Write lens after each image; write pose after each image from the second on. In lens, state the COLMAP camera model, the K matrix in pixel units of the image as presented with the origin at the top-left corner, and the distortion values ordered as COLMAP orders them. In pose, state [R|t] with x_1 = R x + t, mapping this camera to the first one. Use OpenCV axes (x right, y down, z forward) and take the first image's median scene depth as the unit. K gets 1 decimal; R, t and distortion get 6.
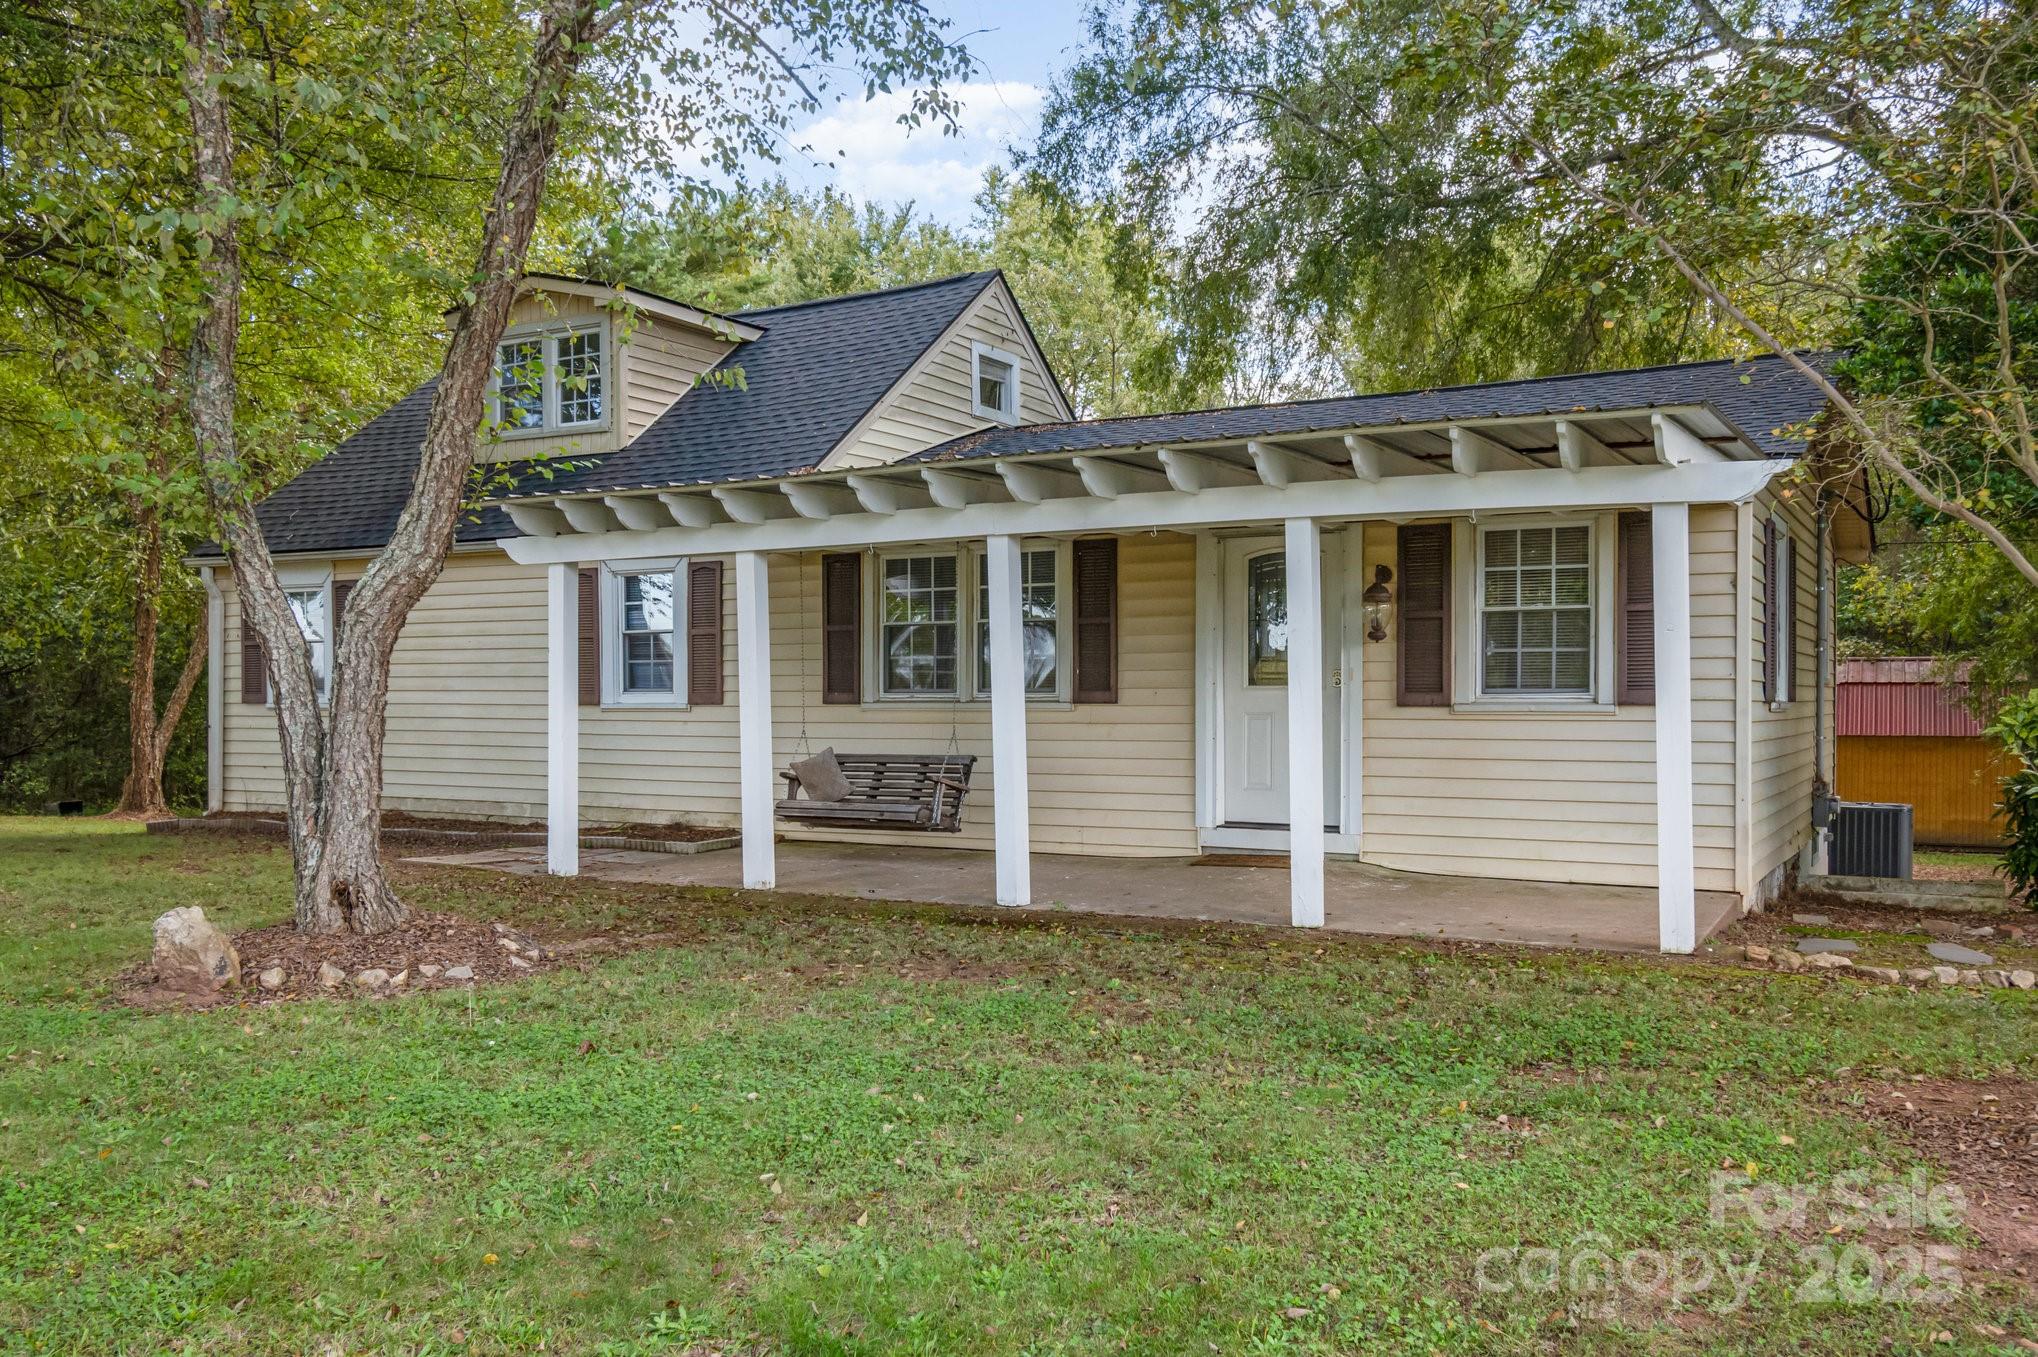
lens RADIAL K [[1621.6, 0, 1020.8], [0, 1621.6, 689.4], [0, 0, 1]] dist [-0.007484, -0.002372]
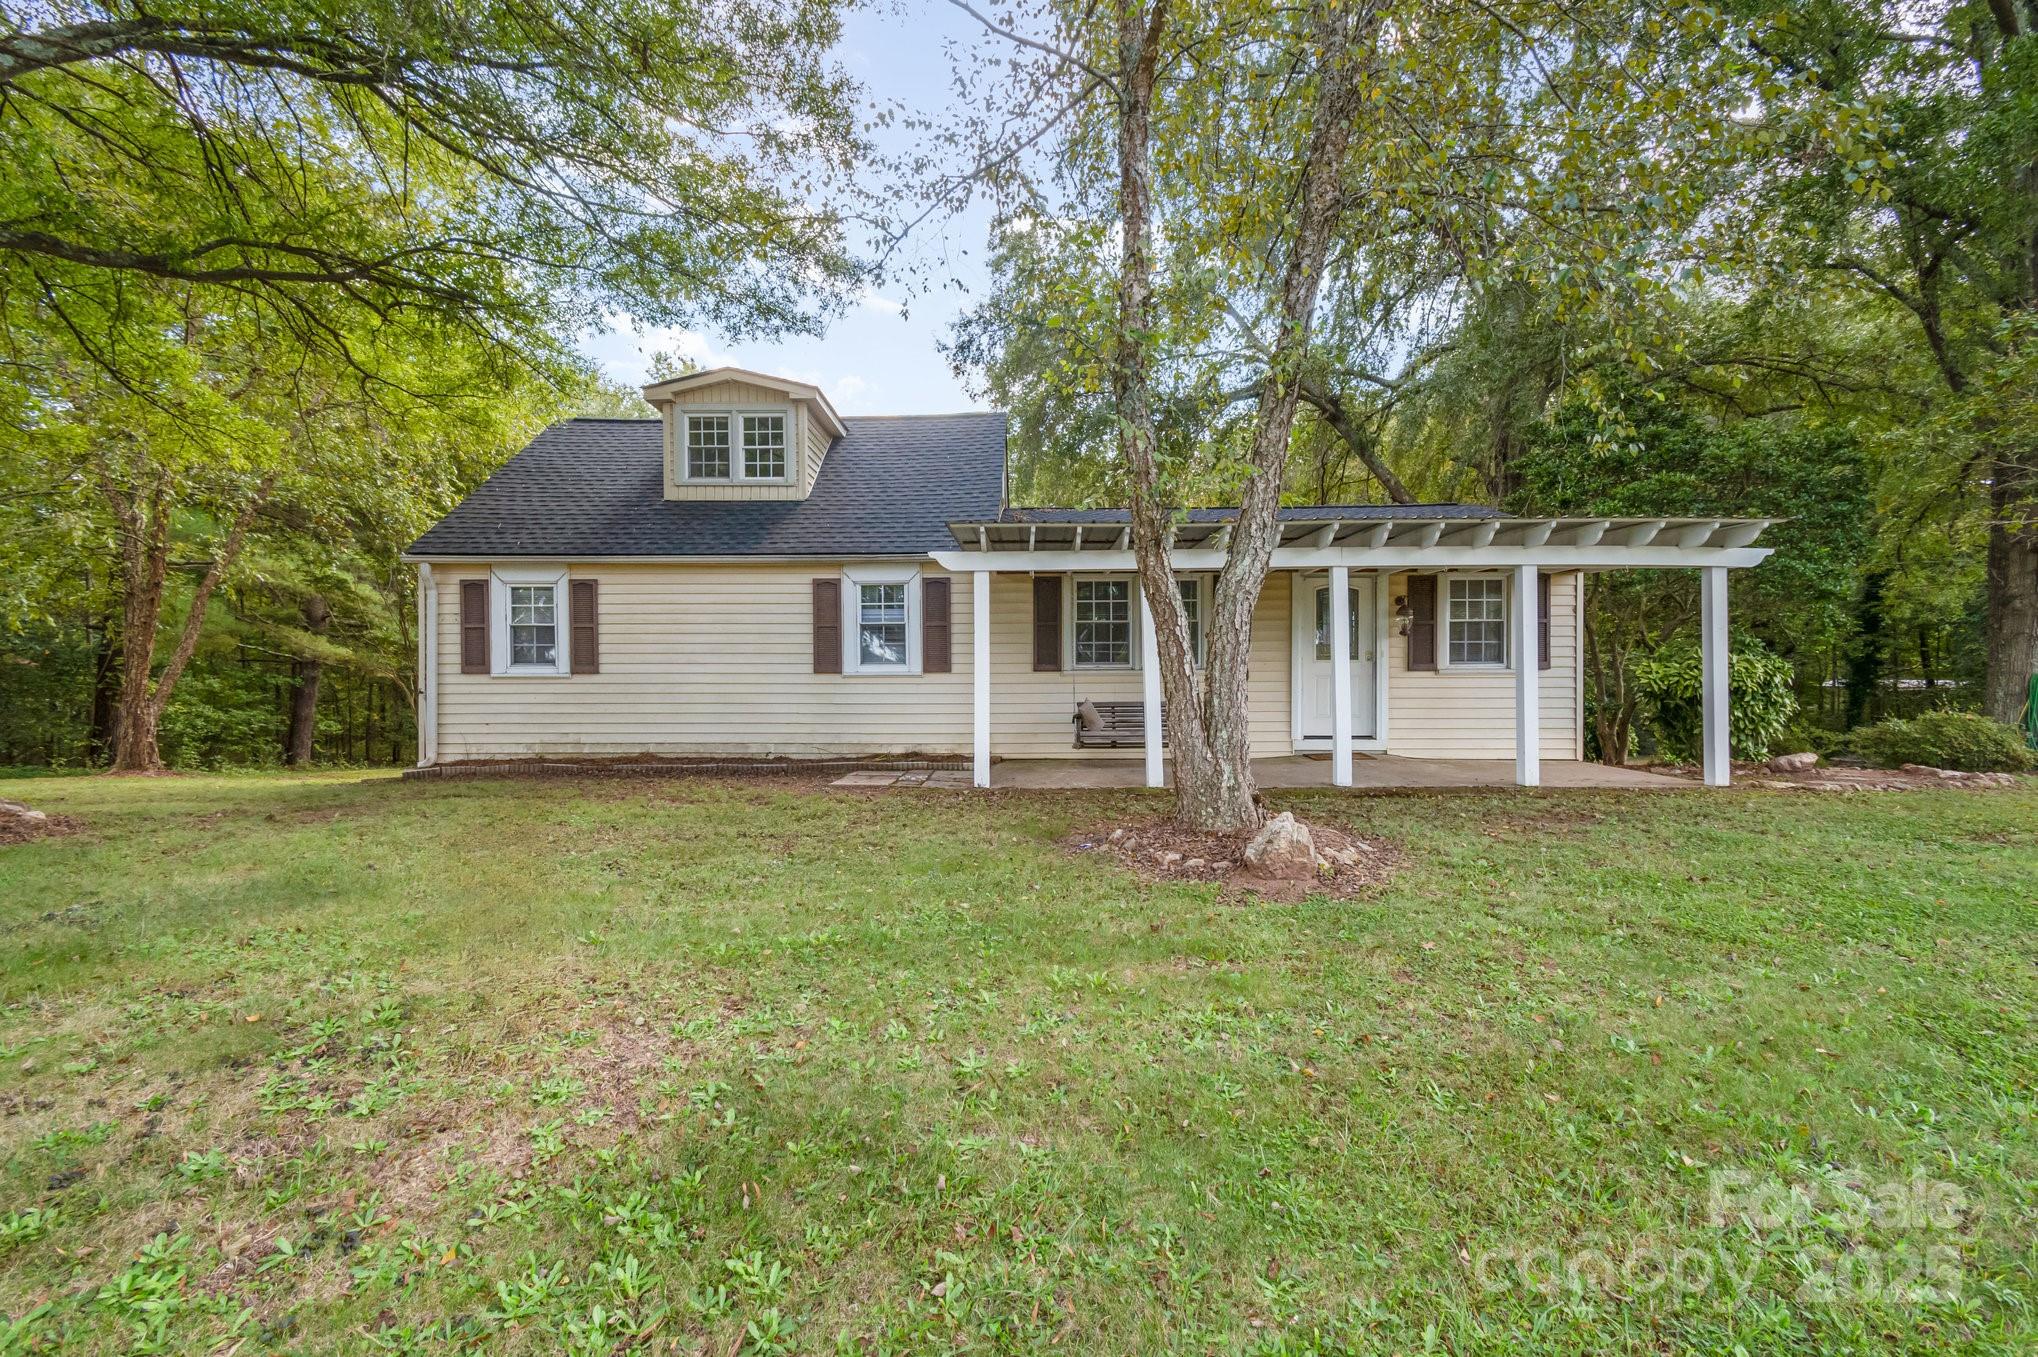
lens RADIAL K [[902.2, 0, 1019.3], [0, 902.2, 664.8], [0, 0, 1]] dist [0.003551, 0.000395]
pose [[0.881868, 0.000718, 0.471496, -0.555340], [0.001489, 0.999990, -0.004308, 0.006403], [-0.471494, 0.004502, 0.881858, 0.232461]]
